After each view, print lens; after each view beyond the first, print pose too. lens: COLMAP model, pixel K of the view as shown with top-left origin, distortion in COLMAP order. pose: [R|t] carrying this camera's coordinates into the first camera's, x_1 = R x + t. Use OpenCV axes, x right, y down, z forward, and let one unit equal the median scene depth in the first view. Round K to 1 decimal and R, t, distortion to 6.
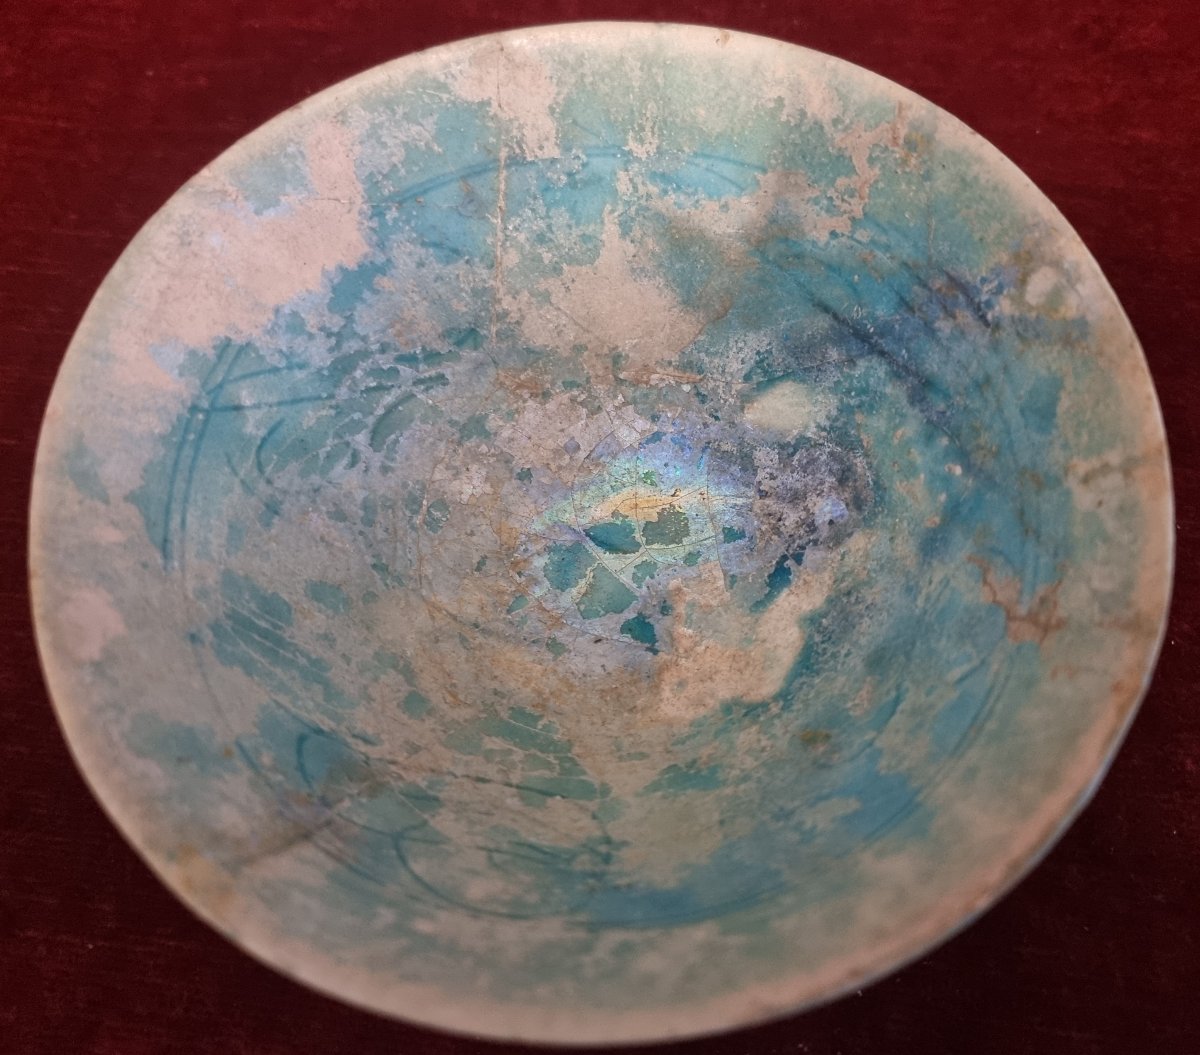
lens RADIAL K [[1039.0, 0, 665.2], [0, 1039.0, 528.6], [0, 0, 1]] dist [0.000935, -0.019339]
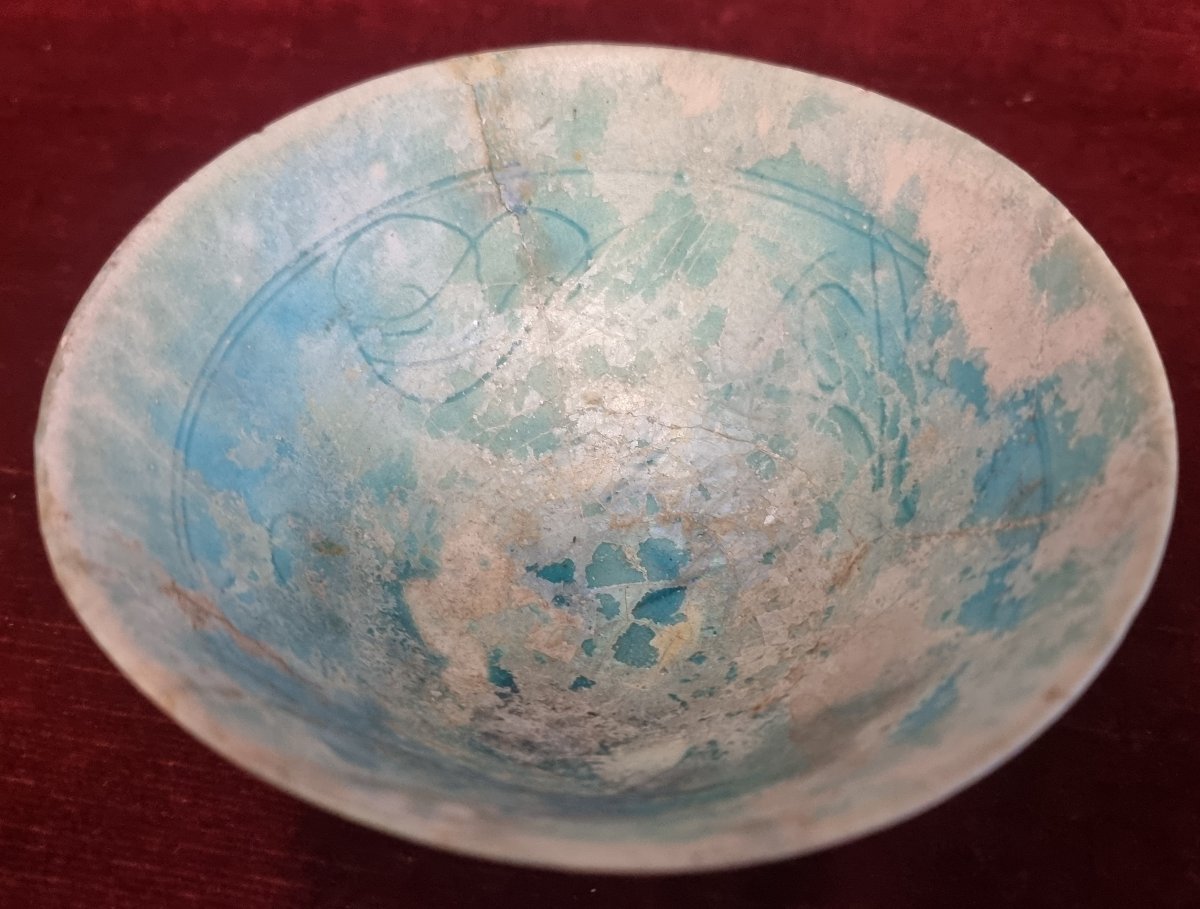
lens RADIAL K [[1149.0, 0, 635.6], [0, 1149.0, 519.3], [0, 0, 1]] dist [0.007526, -0.001273]
pose [[-0.566144, 0.647253, -0.510436, 0.484076], [-0.752518, -0.153081, 0.640534, -0.685154], [0.336449, 0.746746, 0.573735, 0.377914]]
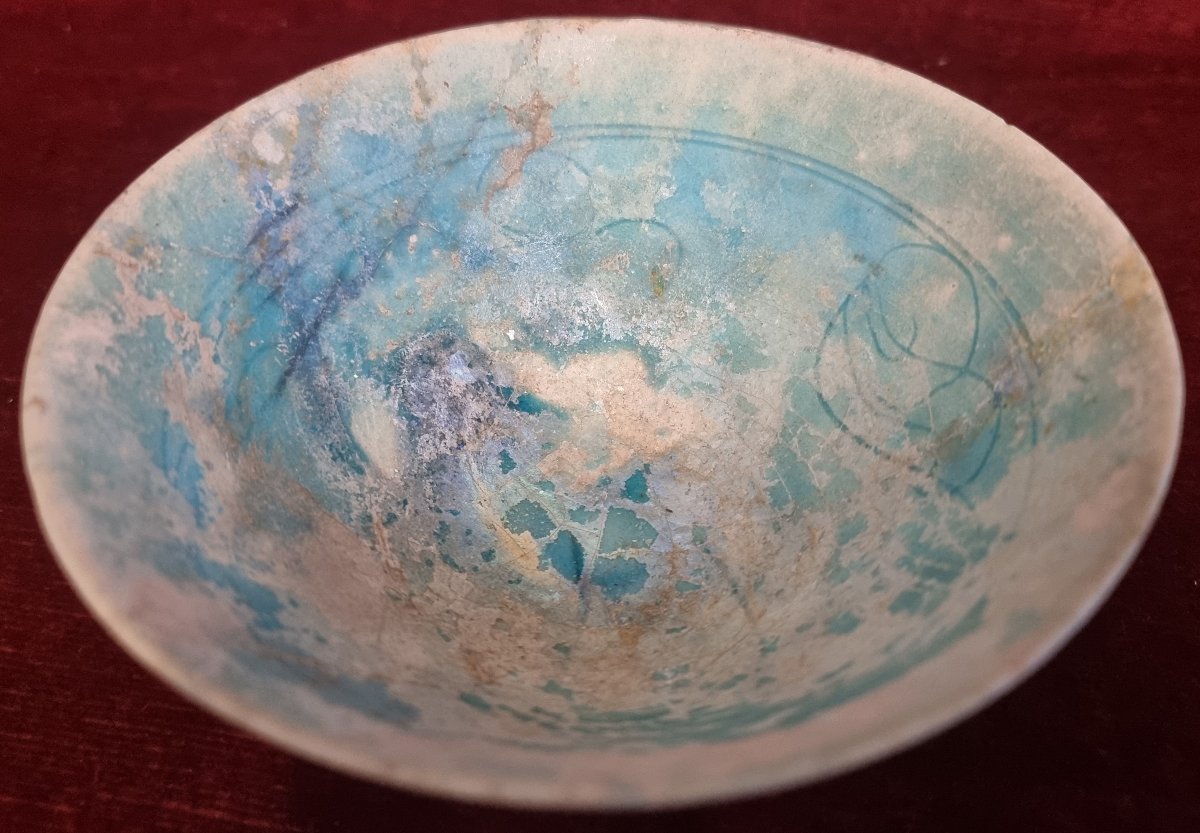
lens RADIAL K [[1025.7, 0, 600.0], [0, 1025.7, 416.5], [0, 0, 1]] dist [0.004027, -0.001903]
pose [[-0.550188, -0.604950, 0.575611, -0.575679], [0.766275, -0.091833, 0.635916, -0.600537], [-0.331837, 0.790950, 0.514084, 0.454810]]
